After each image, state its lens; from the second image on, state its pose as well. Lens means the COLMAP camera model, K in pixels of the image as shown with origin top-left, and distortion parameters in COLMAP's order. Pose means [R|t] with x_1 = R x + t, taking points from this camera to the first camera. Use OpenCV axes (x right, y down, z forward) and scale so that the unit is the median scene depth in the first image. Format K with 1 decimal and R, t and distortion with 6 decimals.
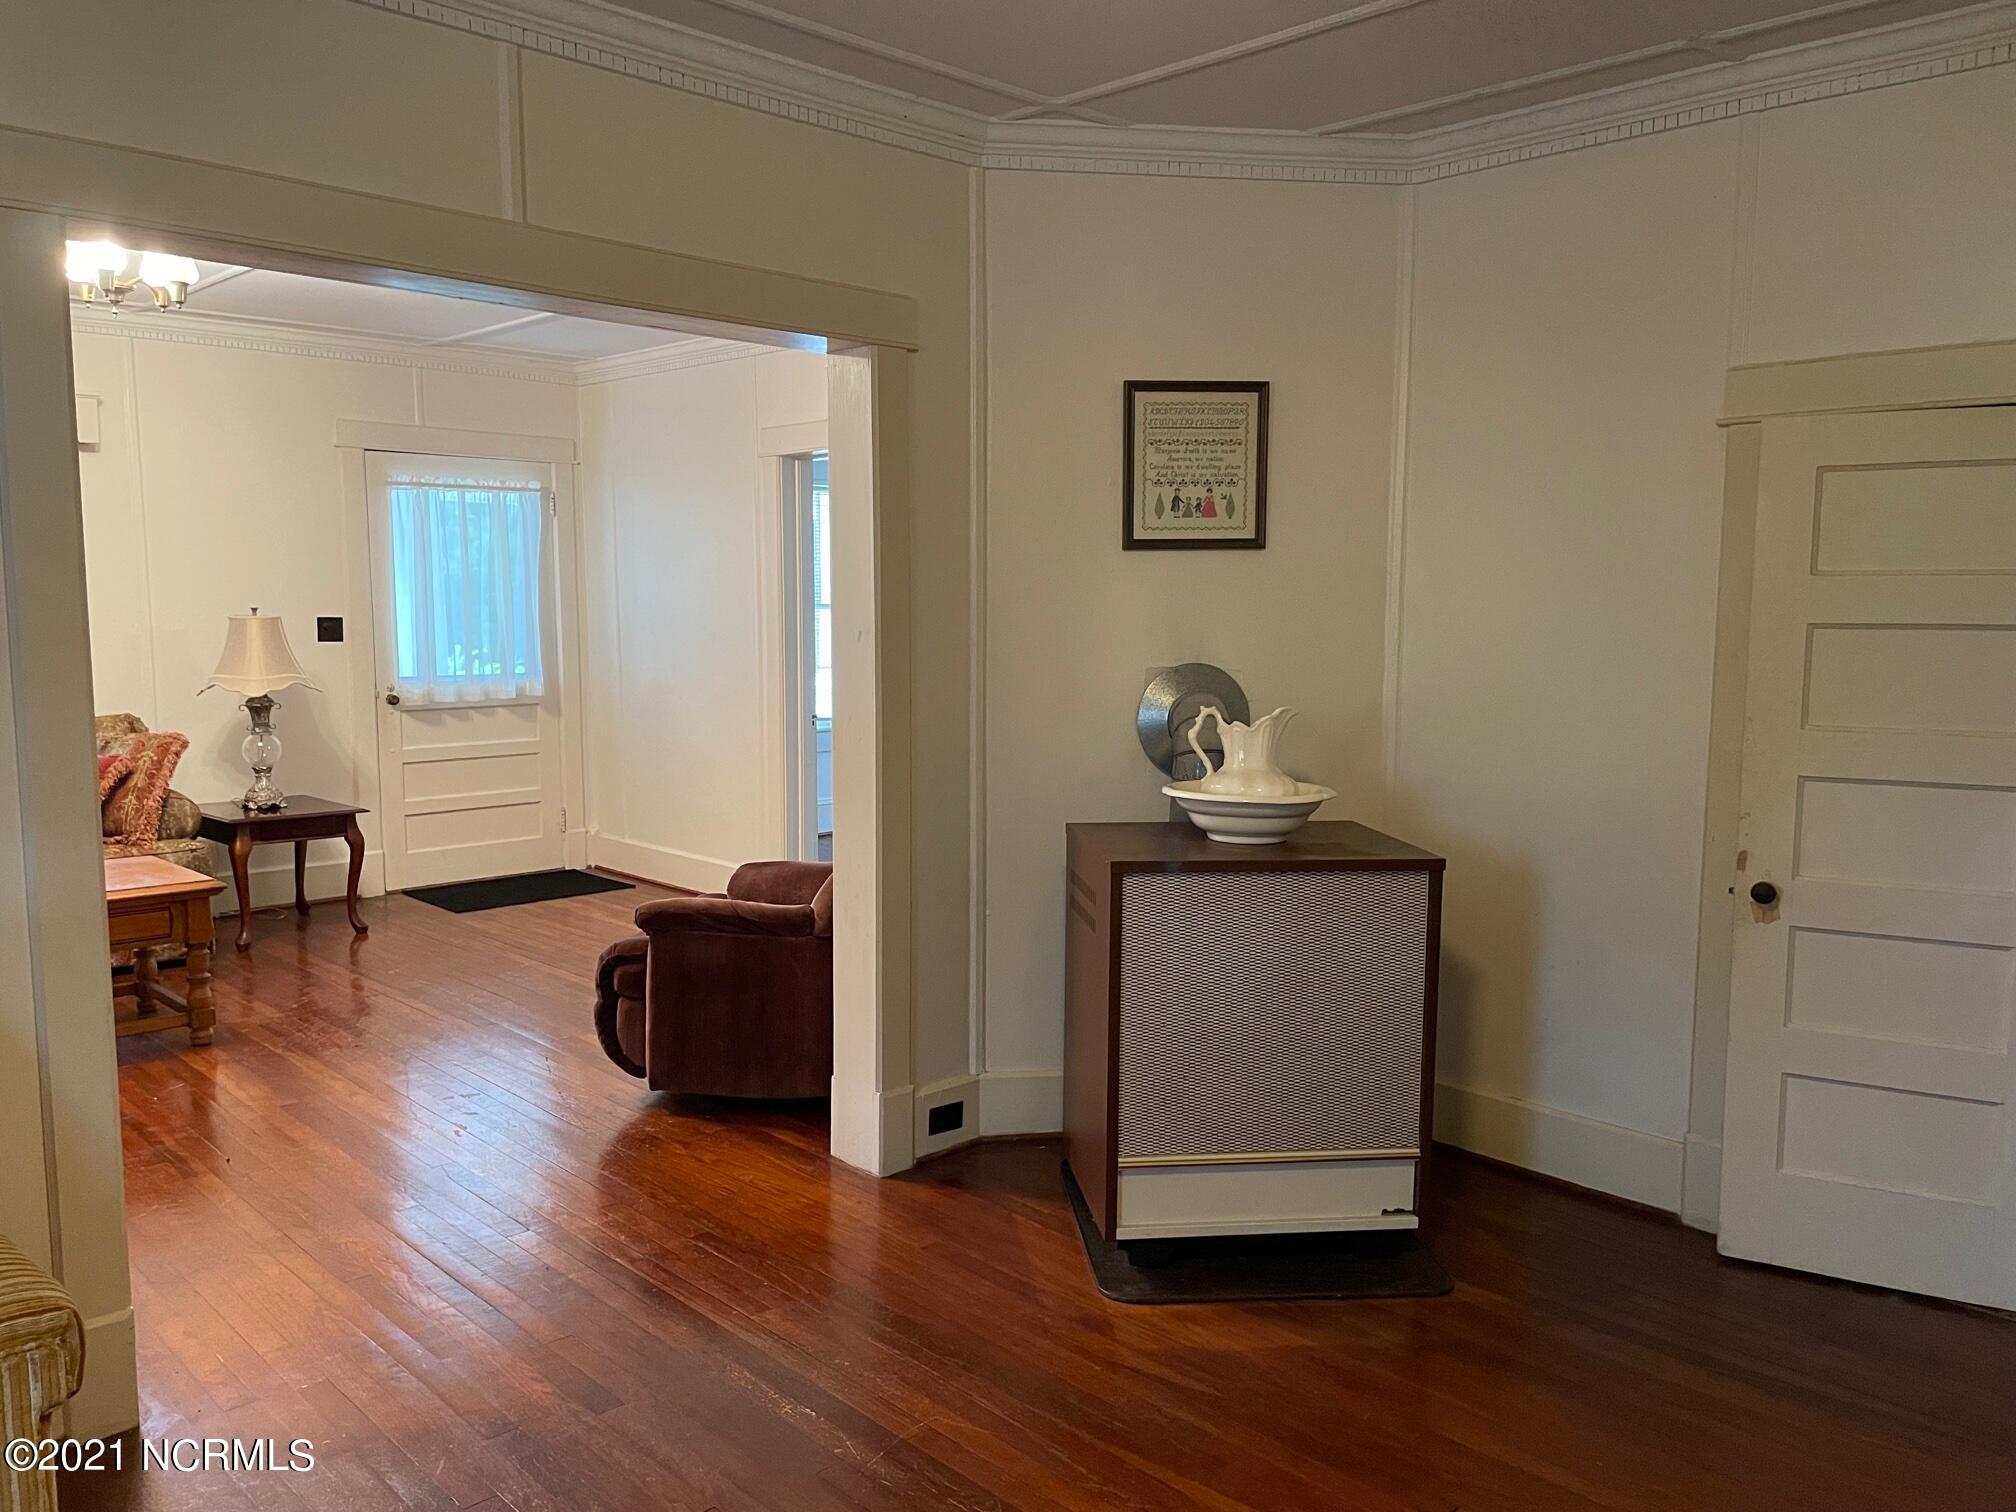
lens RADIAL K [[1515.3, 0, 998.7], [0, 1515.3, 758.8], [0, 0, 1]] dist [0.114349, -0.154211]
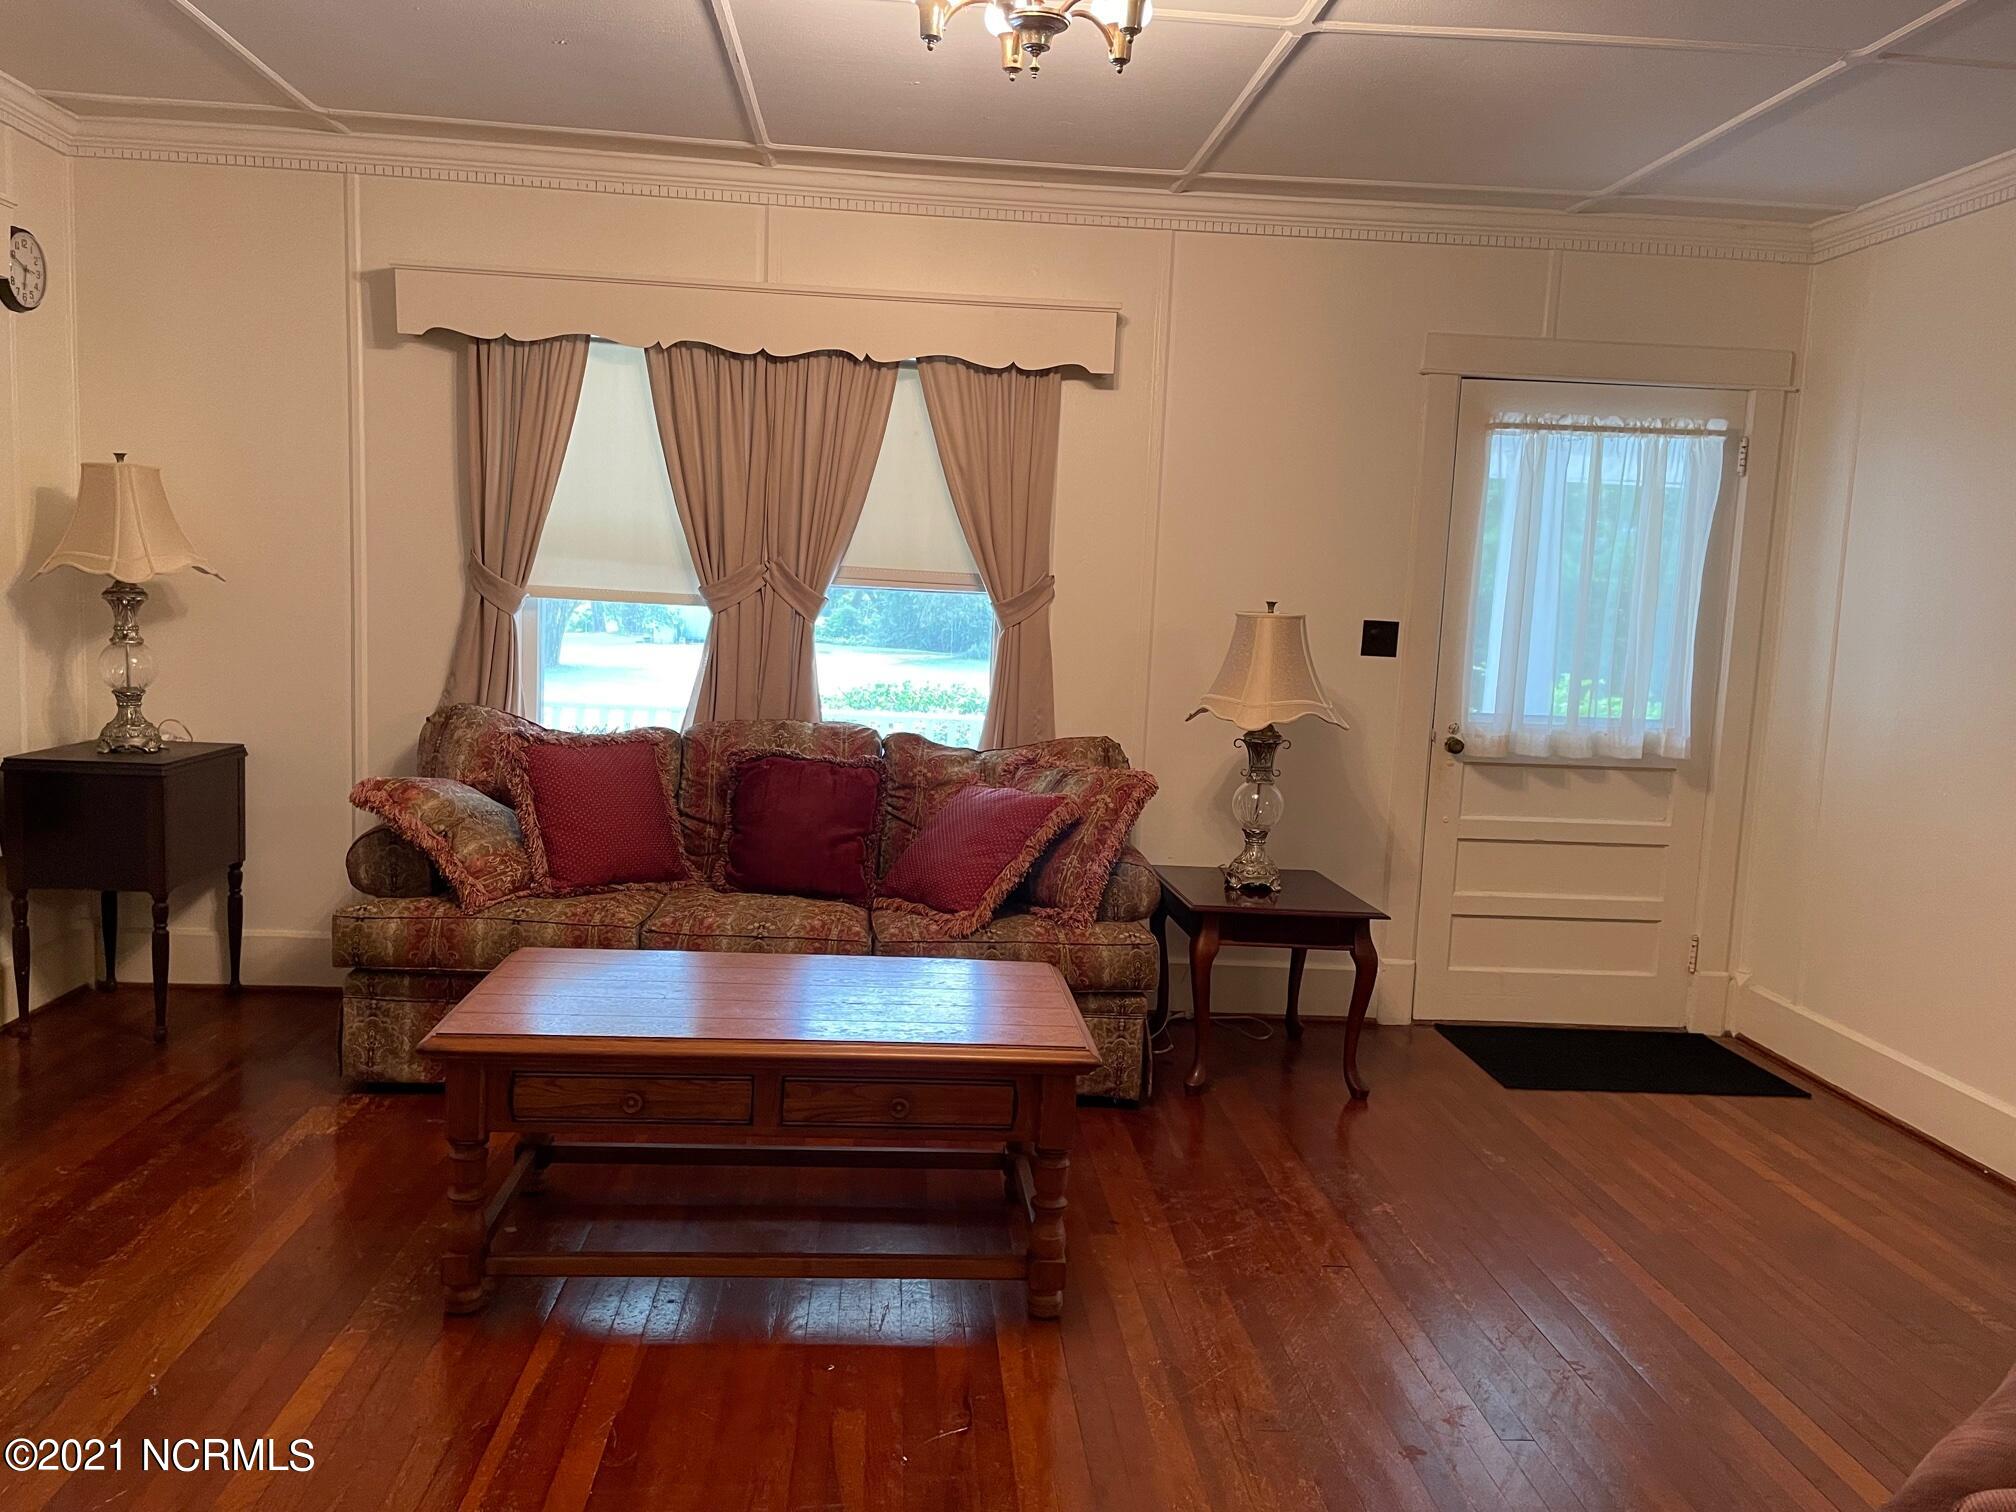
lens RADIAL K [[1515.3, 0, 998.7], [0, 1515.3, 758.8], [0, 0, 1]] dist [0.114349, -0.154211]
pose [[0.764257, 0.104634, -0.636366, -0.121579], [-0.112322, 0.993265, 0.028421, -0.030451], [0.635055, 0.049757, 0.770863, 0.364090]]
